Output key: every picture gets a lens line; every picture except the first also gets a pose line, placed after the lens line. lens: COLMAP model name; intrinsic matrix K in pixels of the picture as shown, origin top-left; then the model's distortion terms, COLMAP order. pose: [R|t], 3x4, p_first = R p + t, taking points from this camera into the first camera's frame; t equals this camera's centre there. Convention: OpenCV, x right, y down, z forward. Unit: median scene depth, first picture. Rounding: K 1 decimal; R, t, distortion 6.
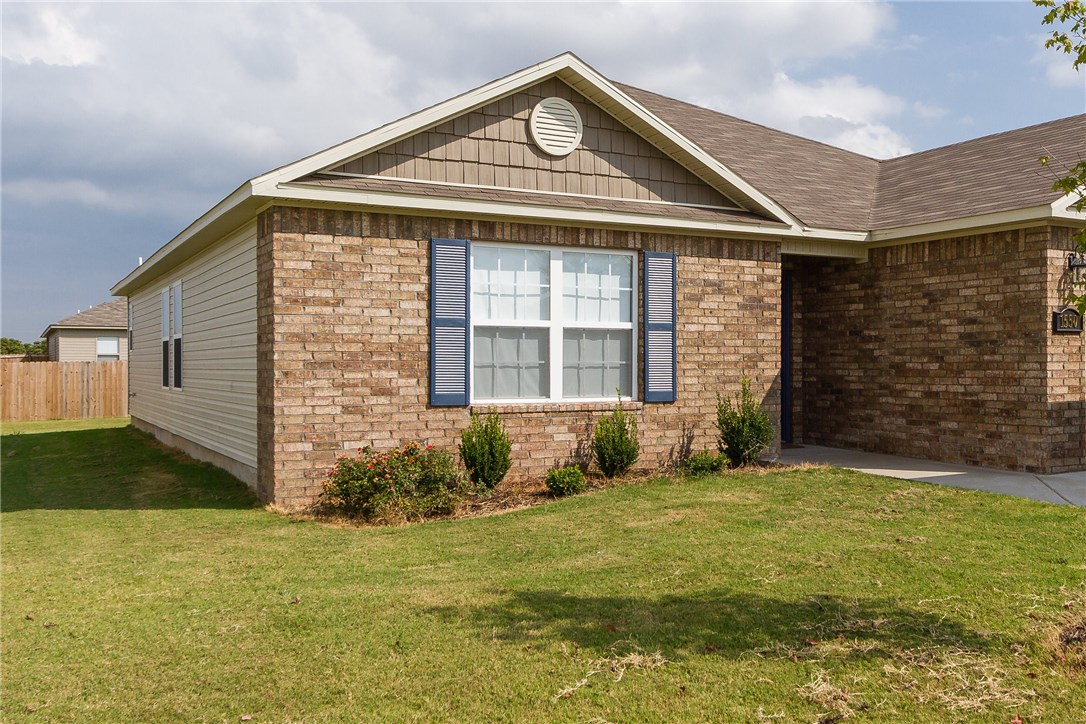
lens RADIAL K [[1016.5, 0, 543.0], [0, 1016.5, 362.0], [0, 0, 1]] dist [-0.064127, 0.007799]
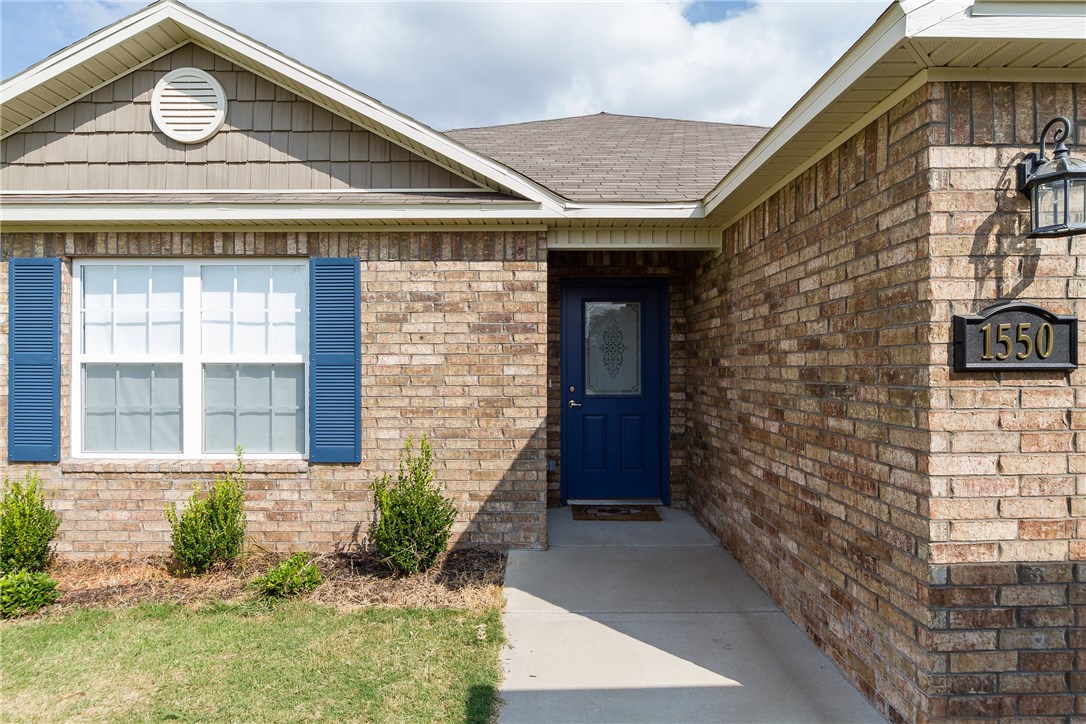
lens RADIAL K [[595.2, 0, 543.0], [0, 595.2, 362.0], [0, 0, 1]] dist [-0.001667, -0.011450]
pose [[0.890529, -0.004157, -0.454907, 0.440524], [0.000915, 0.999973, -0.007348, -0.029695], [0.454925, 0.006127, 0.890509, 0.684527]]
